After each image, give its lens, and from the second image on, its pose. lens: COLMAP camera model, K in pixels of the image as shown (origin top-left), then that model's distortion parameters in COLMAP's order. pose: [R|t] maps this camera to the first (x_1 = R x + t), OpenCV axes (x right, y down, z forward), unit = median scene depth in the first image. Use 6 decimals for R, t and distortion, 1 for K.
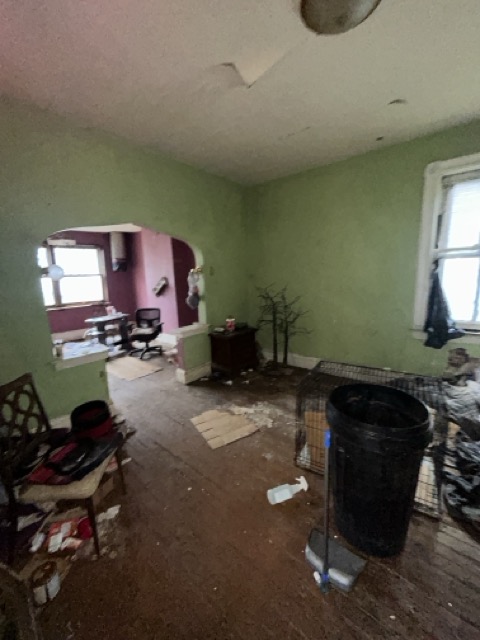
lens RADIAL K [[258.9, 0, 242.8], [0, 258.9, 320.7], [0, 0, 1]] dist [0.000456, -0.000178]
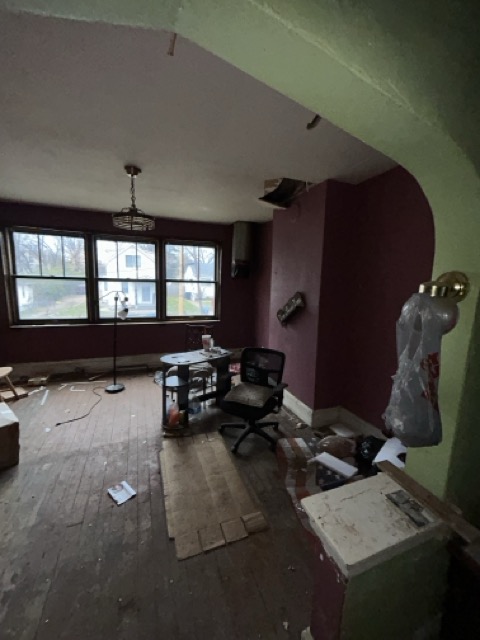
lens RADIAL K [[258.9, 0, 240.4], [0, 258.9, 320.1], [0, 0, 1]] dist [0.000456, -0.000178]
pose [[0.874584, 0.123442, -0.468898, -0.149813], [-0.141871, 0.989877, -0.004022, -0.090334], [0.463654, 0.070041, 0.883243, 0.454661]]
